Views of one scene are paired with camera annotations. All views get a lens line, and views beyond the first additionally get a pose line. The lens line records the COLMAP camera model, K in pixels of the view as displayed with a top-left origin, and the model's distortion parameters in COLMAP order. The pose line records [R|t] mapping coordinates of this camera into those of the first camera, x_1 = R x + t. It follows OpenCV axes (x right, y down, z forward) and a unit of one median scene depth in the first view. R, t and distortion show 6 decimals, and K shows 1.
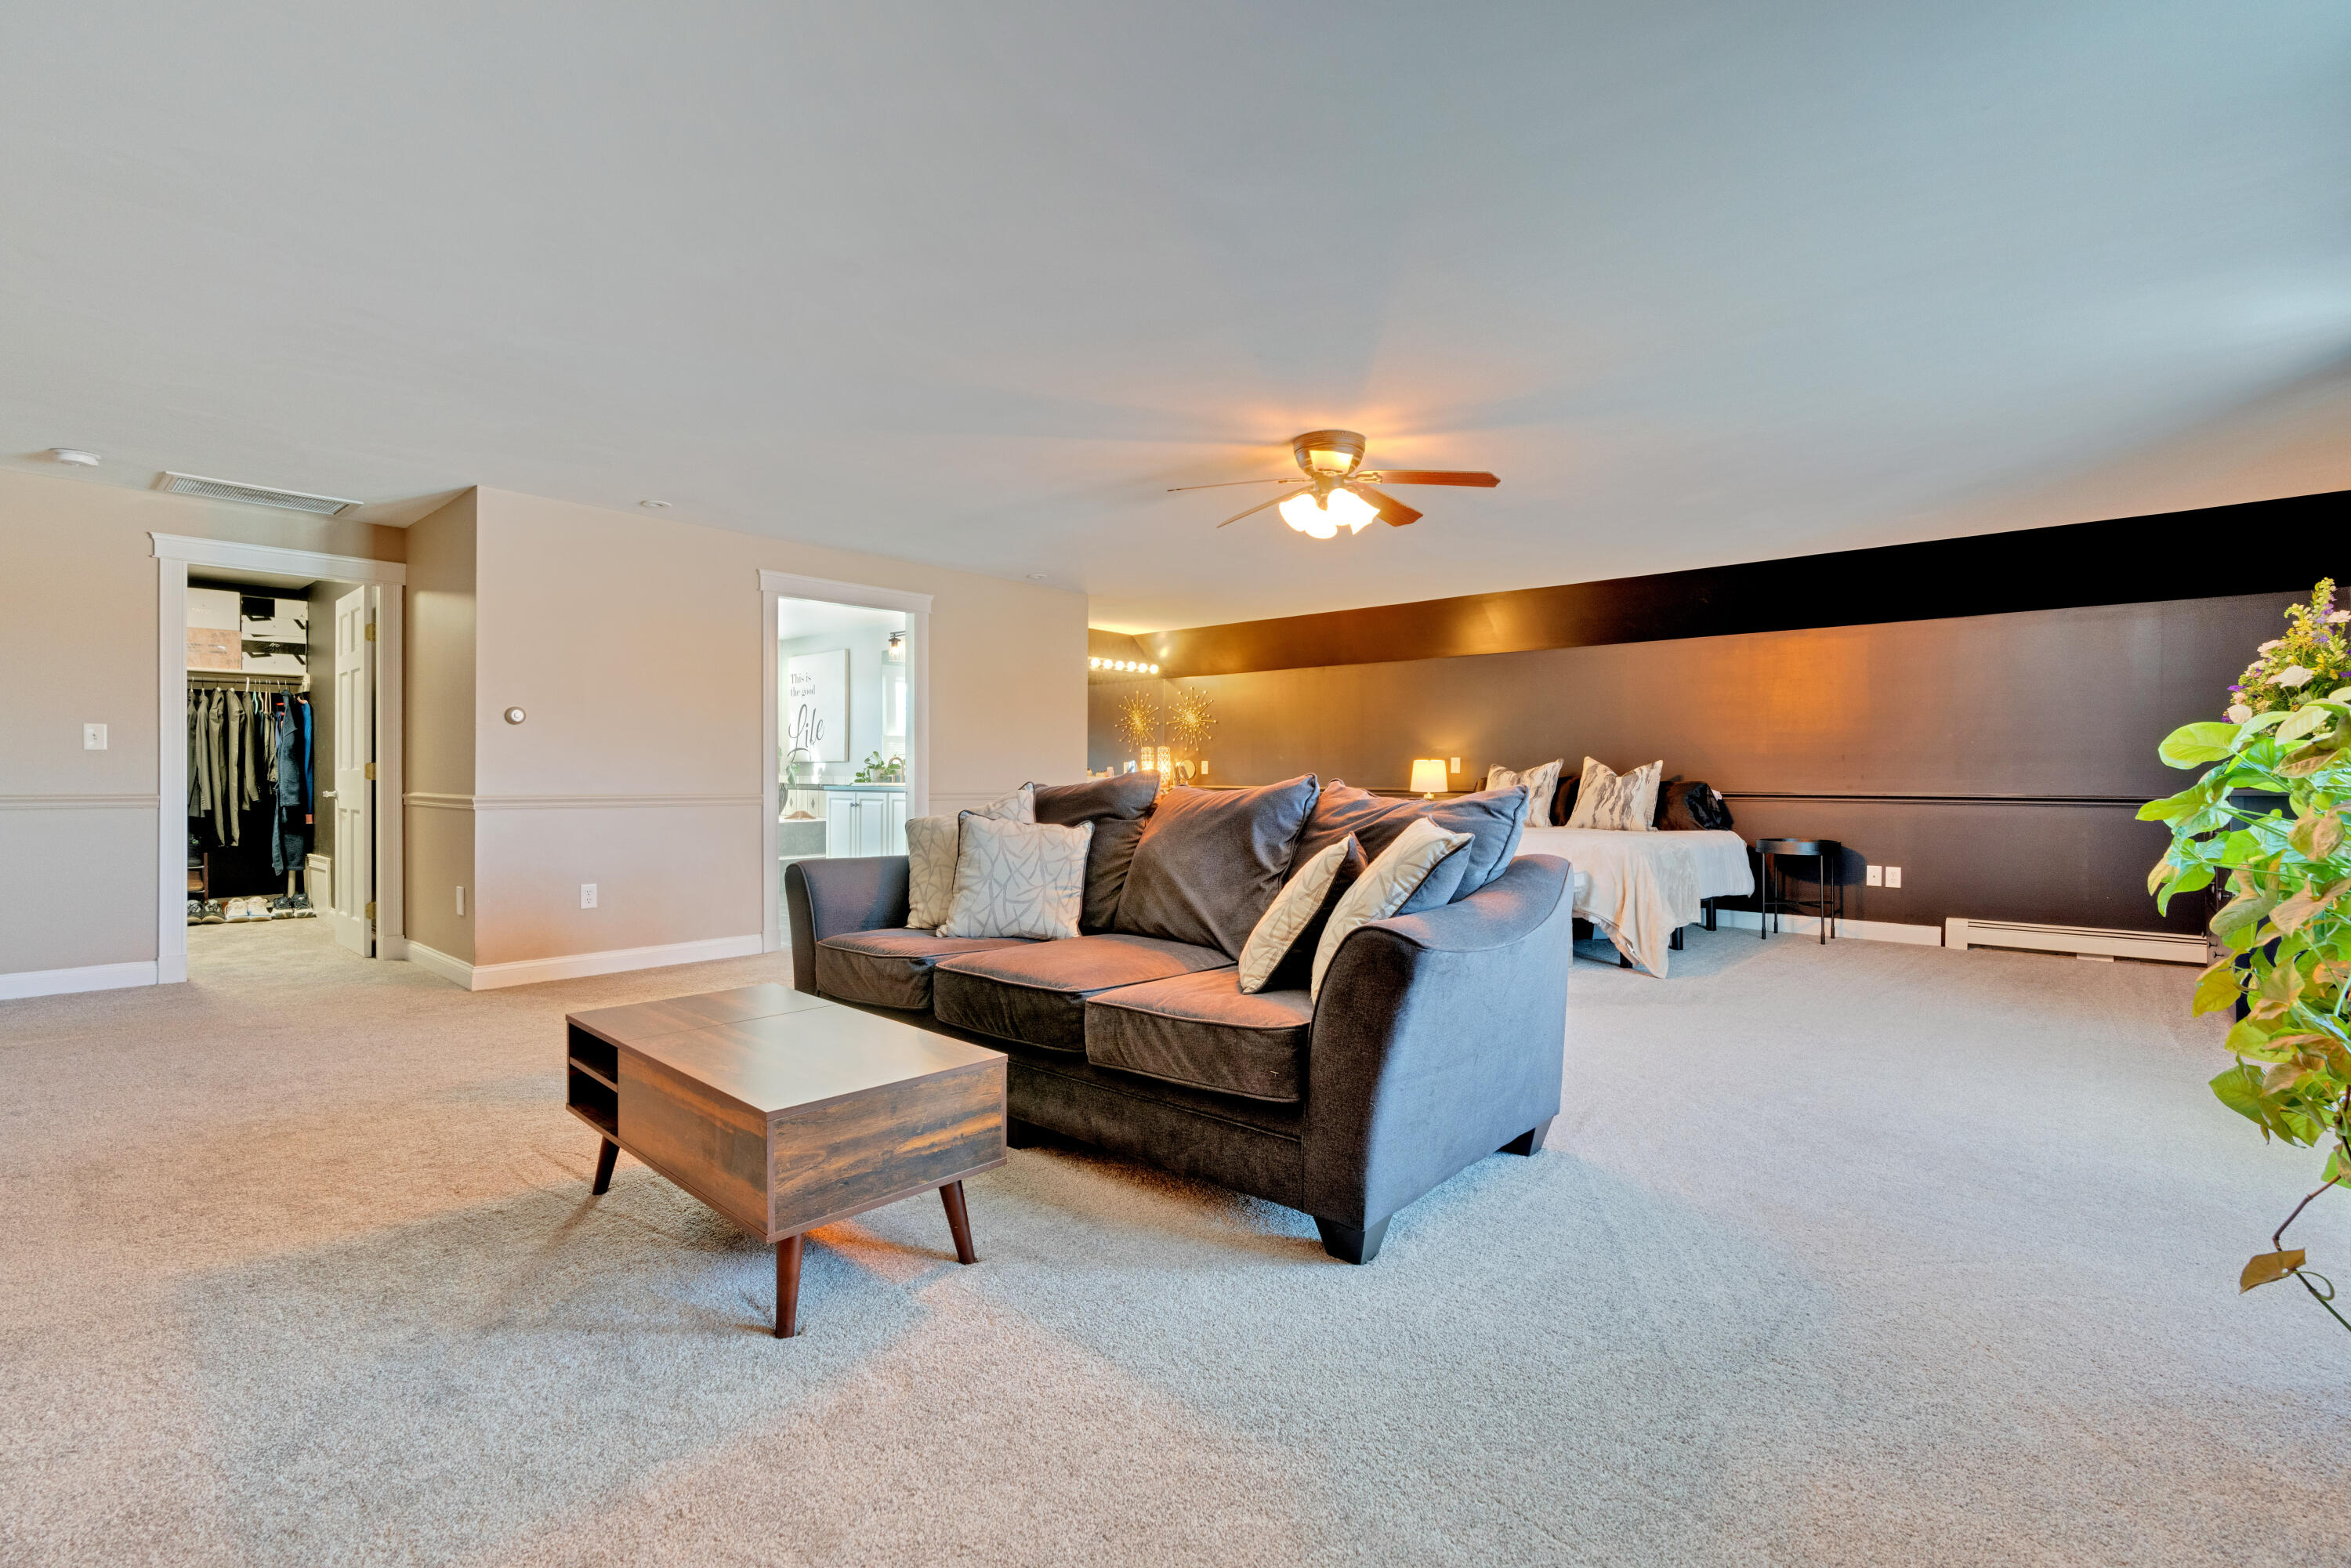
lens RADIAL K [[1067.2, 0, 1148.1], [0, 1067.2, 775.2], [0, 0, 1]] dist [-0.026611, 0.000261]
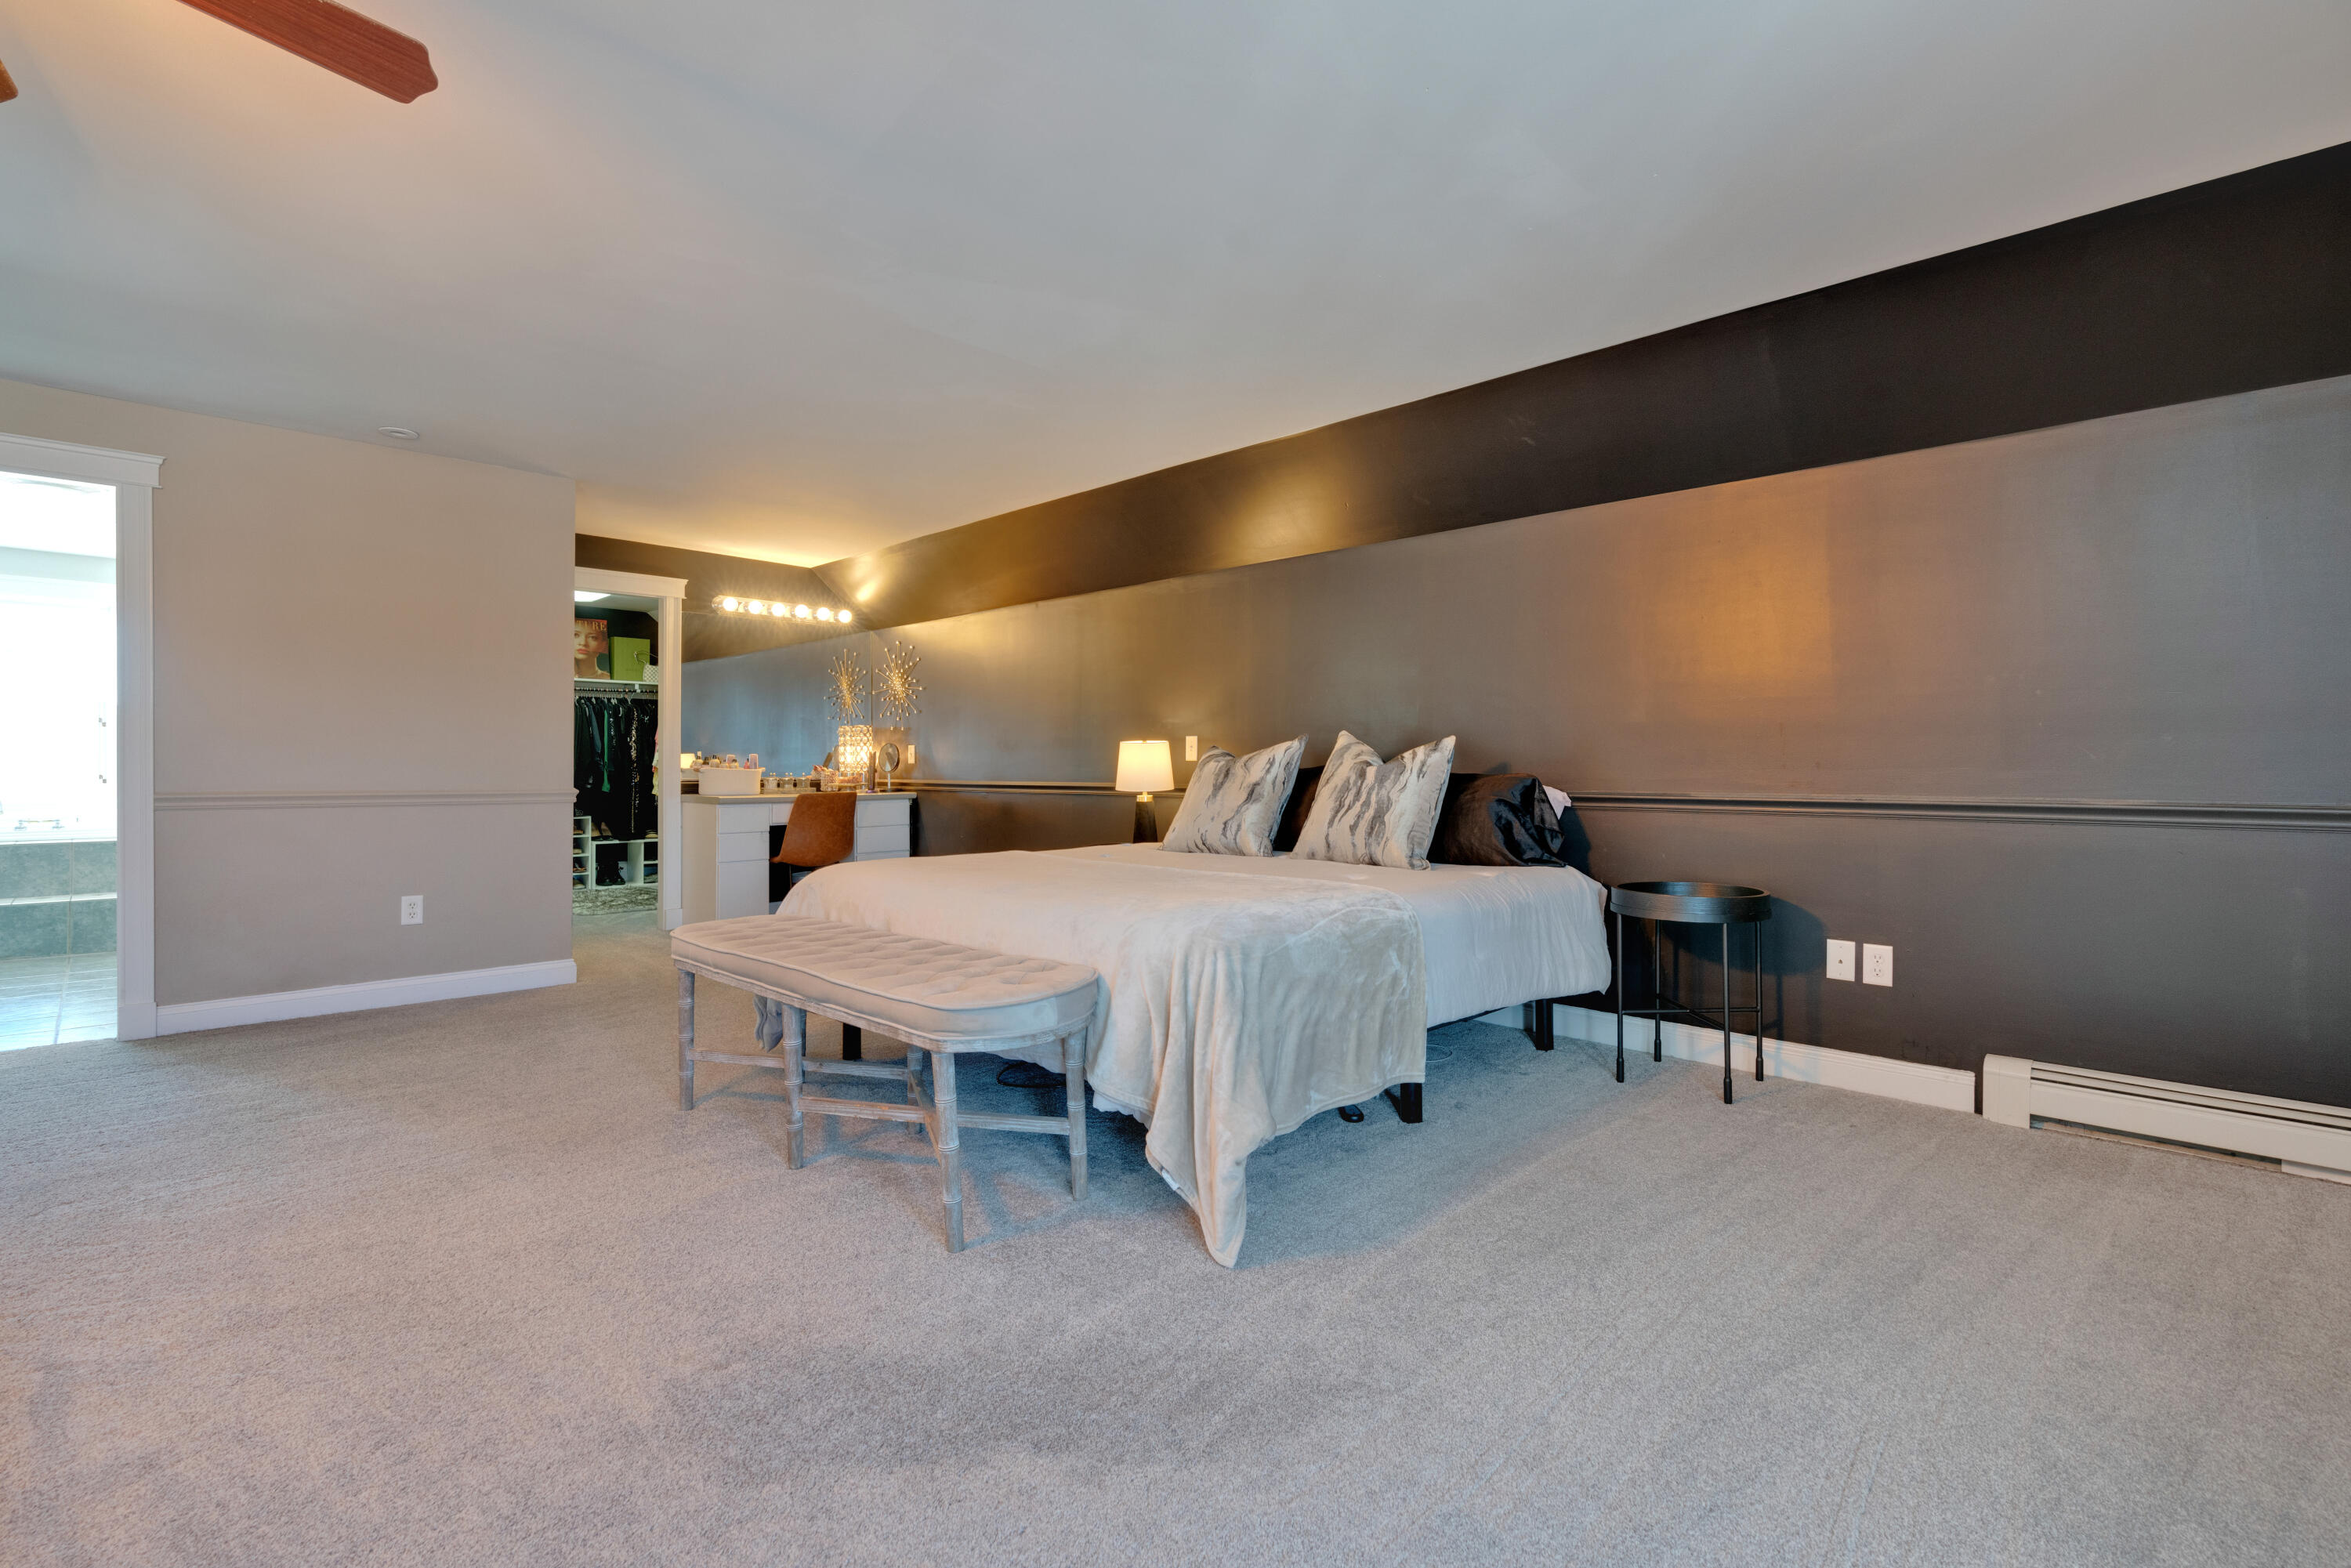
lens RADIAL K [[1057.3, 0, 1185.3], [0, 1057.3, 780.1], [0, 0, 1]] dist [-0.010087, 0.000069]
pose [[0.999555, -0.004755, -0.029460, 0.367236], [0.005131, 0.999907, 0.012675, 0.001128], [0.029397, -0.012821, 0.999486, 0.458440]]
